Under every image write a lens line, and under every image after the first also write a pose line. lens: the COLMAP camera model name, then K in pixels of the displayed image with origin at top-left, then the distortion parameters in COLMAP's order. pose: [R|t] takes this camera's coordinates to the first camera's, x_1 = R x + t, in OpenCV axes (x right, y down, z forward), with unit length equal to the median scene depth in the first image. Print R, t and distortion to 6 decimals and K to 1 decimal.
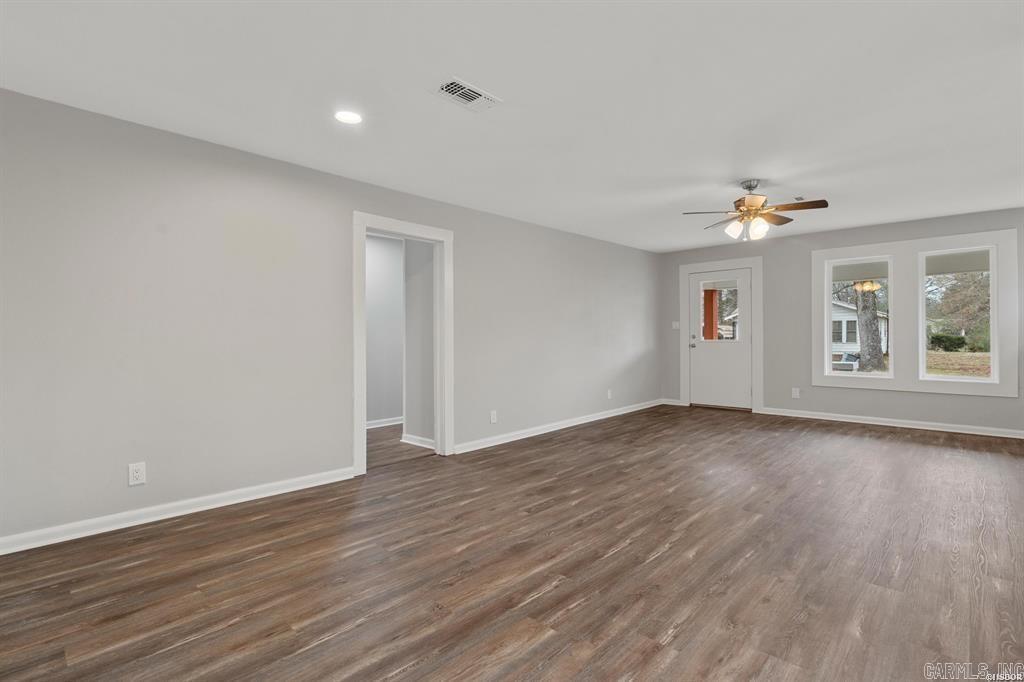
lens RADIAL K [[481.8, 0, 509.7], [0, 481.8, 339.6], [0, 0, 1]] dist [-0.001391, 0.000182]
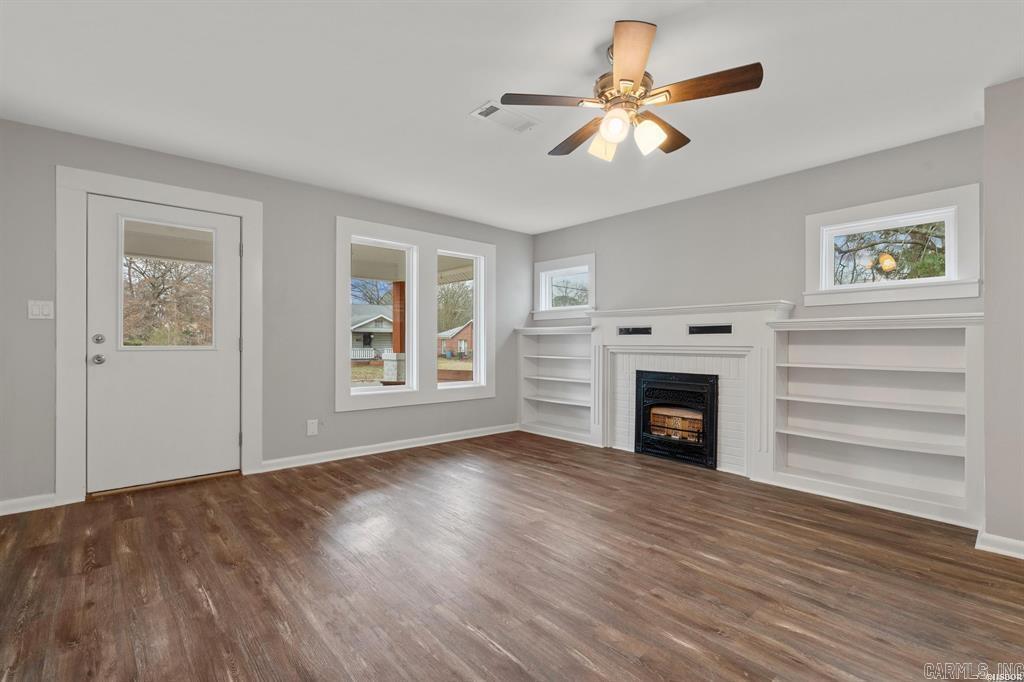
lens RADIAL K [[470.1, 0, 508.4], [0, 470.1, 343.6], [0, 0, 1]] dist [-0.003106, 0.000165]
pose [[0.084571, 0.004135, 0.996409, -0.038689], [0.001475, 0.999990, -0.004275, 0.001835], [-0.996416, 0.001831, 0.084564, 1.579123]]
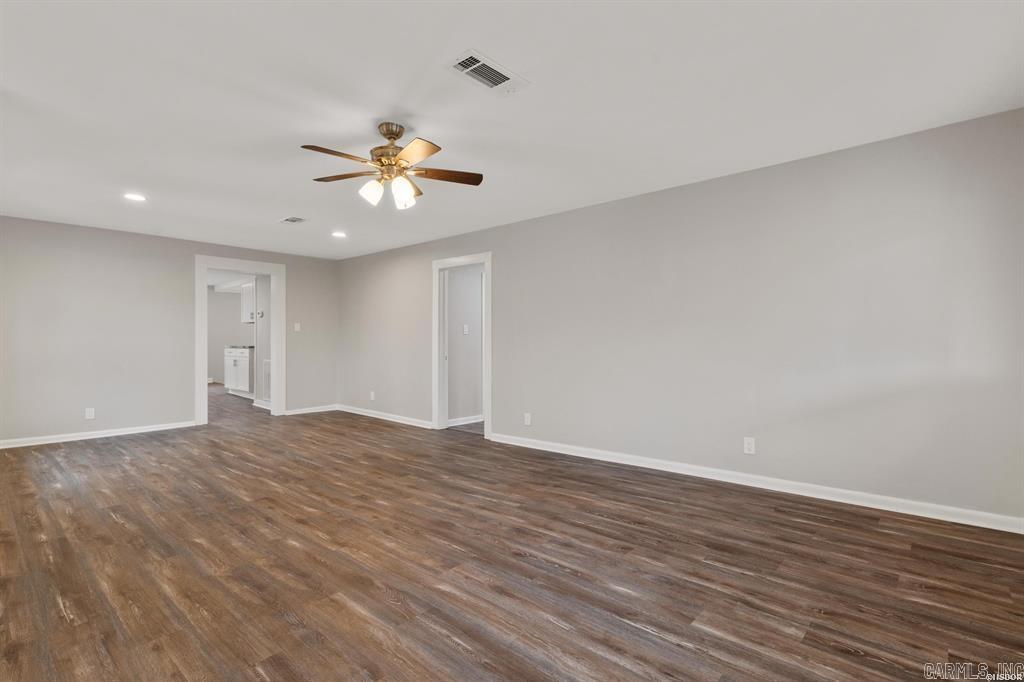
lens RADIAL K [[481.8, 0, 509.7], [0, 481.8, 339.6], [0, 0, 1]] dist [-0.001391, 0.000182]
pose [[0.037951, 0.004633, -0.999269, 1.785848], [-0.004416, 0.999980, 0.004468, -0.023333], [0.999270, 0.004243, 0.037971, 1.673253]]
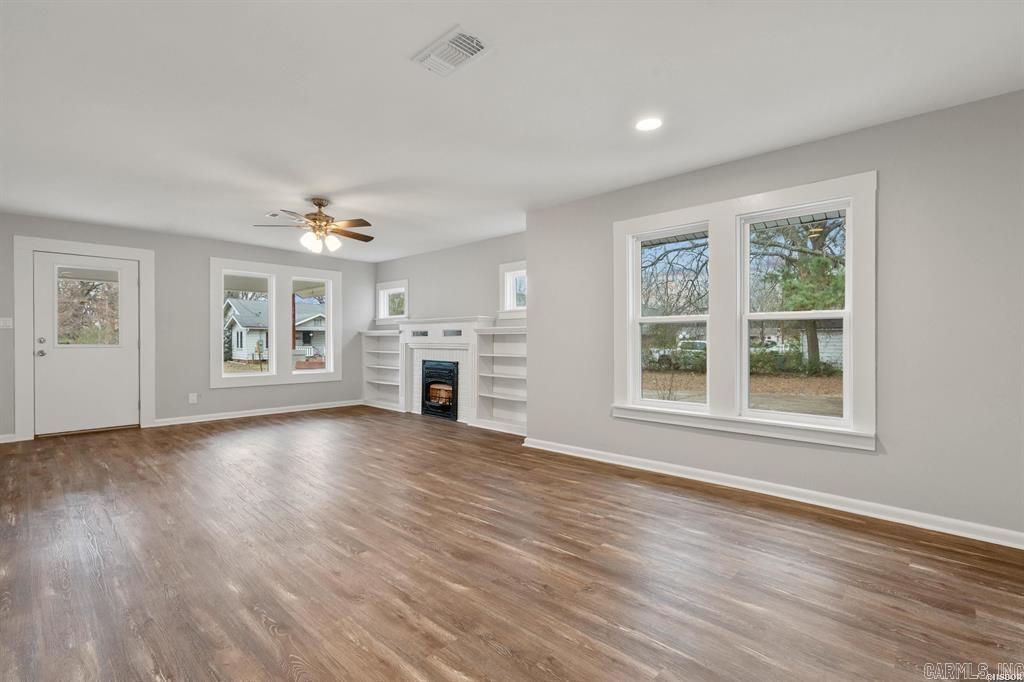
lens RADIAL K [[470.1, 0, 508.4], [0, 470.1, 343.6], [0, 0, 1]] dist [-0.003106, 0.000165]
pose [[-0.004024, -0.001110, 0.999991, -0.846484], [0.004205, 0.999991, 0.001127, 0.001938], [-0.999983, 0.004209, -0.004019, 0.831501]]
